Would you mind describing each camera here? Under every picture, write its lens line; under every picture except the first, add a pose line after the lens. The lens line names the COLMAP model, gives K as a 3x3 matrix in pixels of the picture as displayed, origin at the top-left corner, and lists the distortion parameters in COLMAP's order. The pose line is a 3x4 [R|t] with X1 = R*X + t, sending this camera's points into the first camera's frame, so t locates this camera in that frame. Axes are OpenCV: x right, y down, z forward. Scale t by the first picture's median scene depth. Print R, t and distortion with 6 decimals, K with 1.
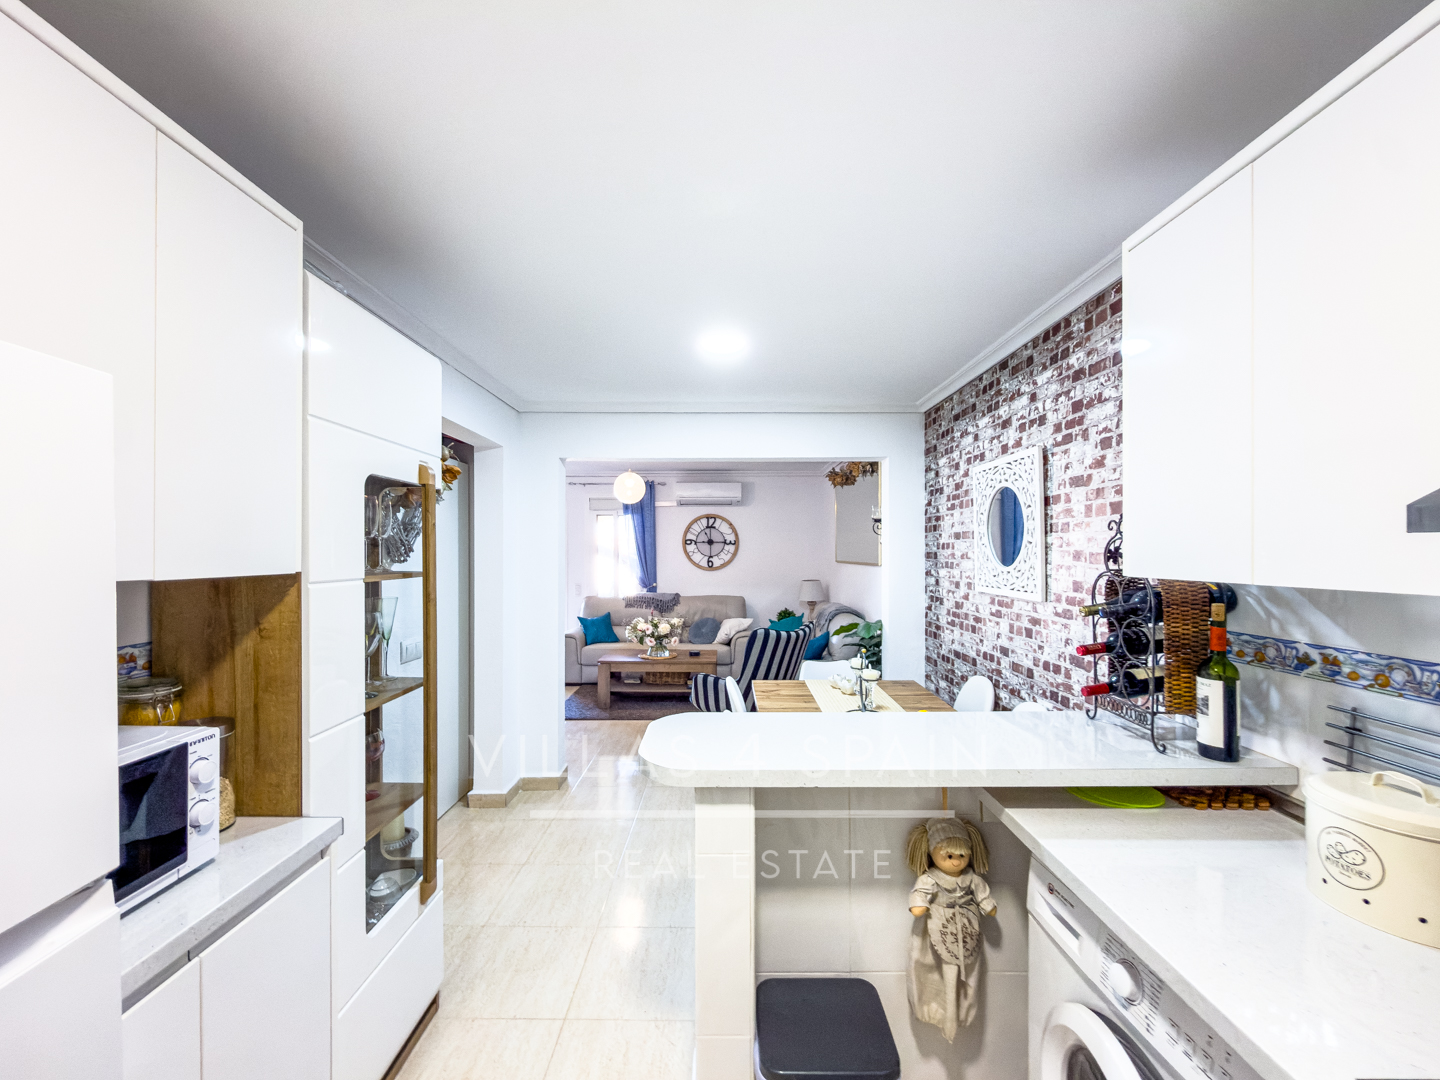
lens RADIAL K [[576.3, 0, 721.0], [0, 576.3, 534.0], [0, 0, 1]] dist [-0.000453, 0.000136]
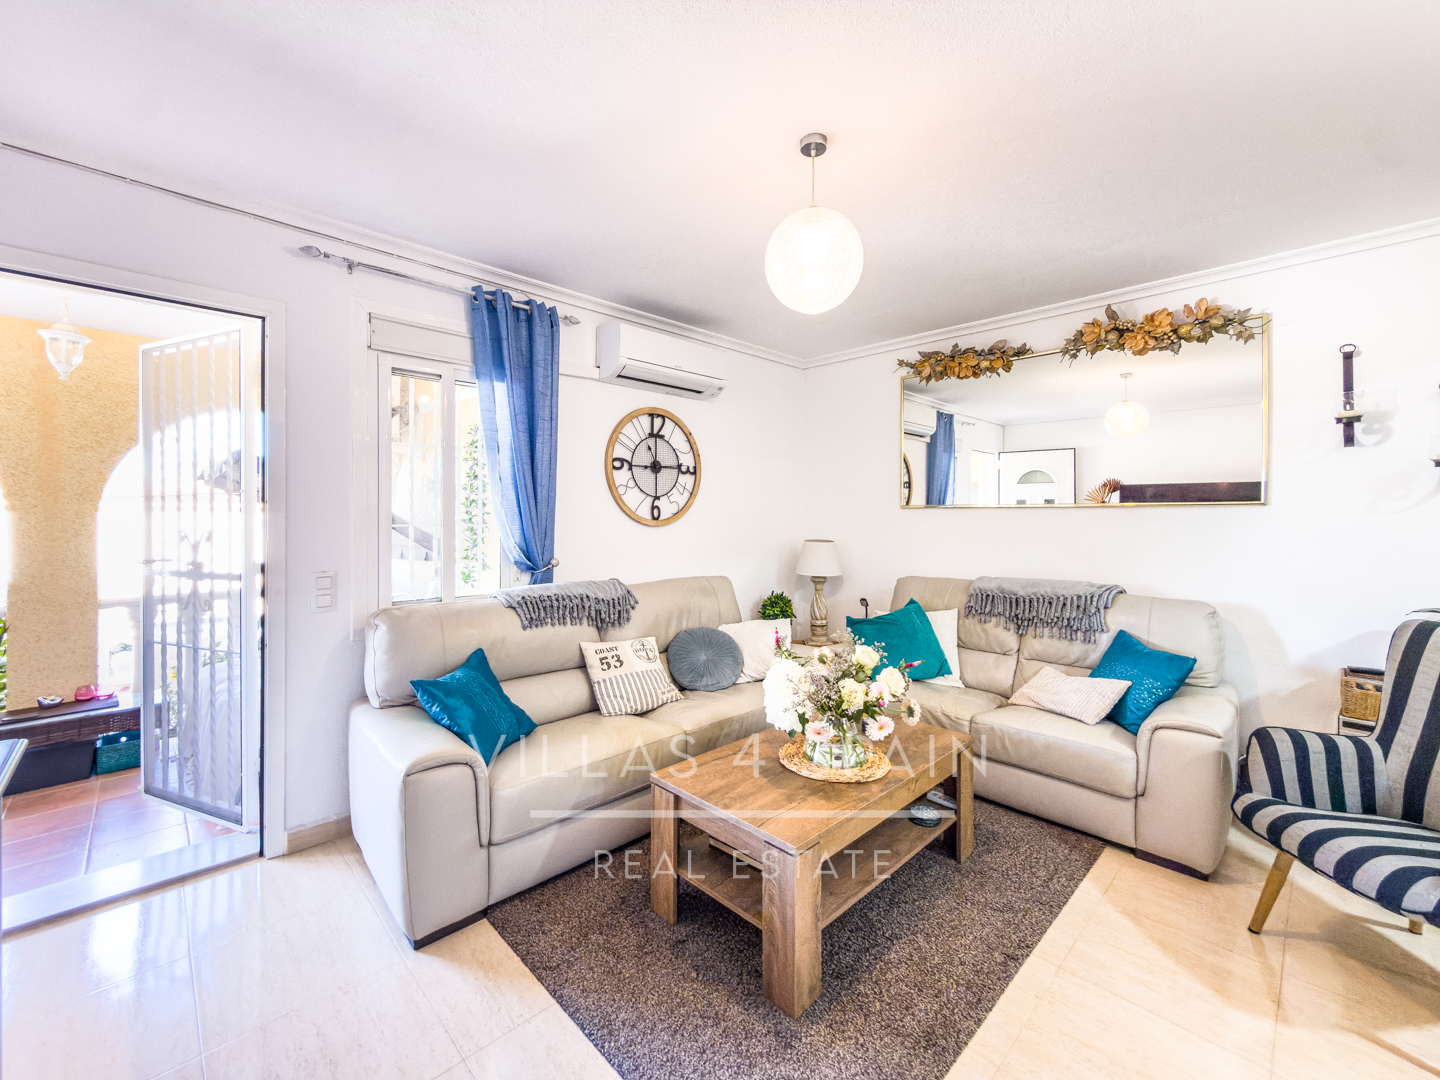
lens RADIAL K [[593.4, 0, 719.3], [0, 593.4, 511.6], [0, 0, 1]] dist [-0.000682, 0.000015]
pose [[0.707944, 0.005968, 0.706244, -0.436317], [-0.023716, 0.999601, 0.015326, 0.056362], [-0.705871, -0.027599, 0.707803, 0.822265]]
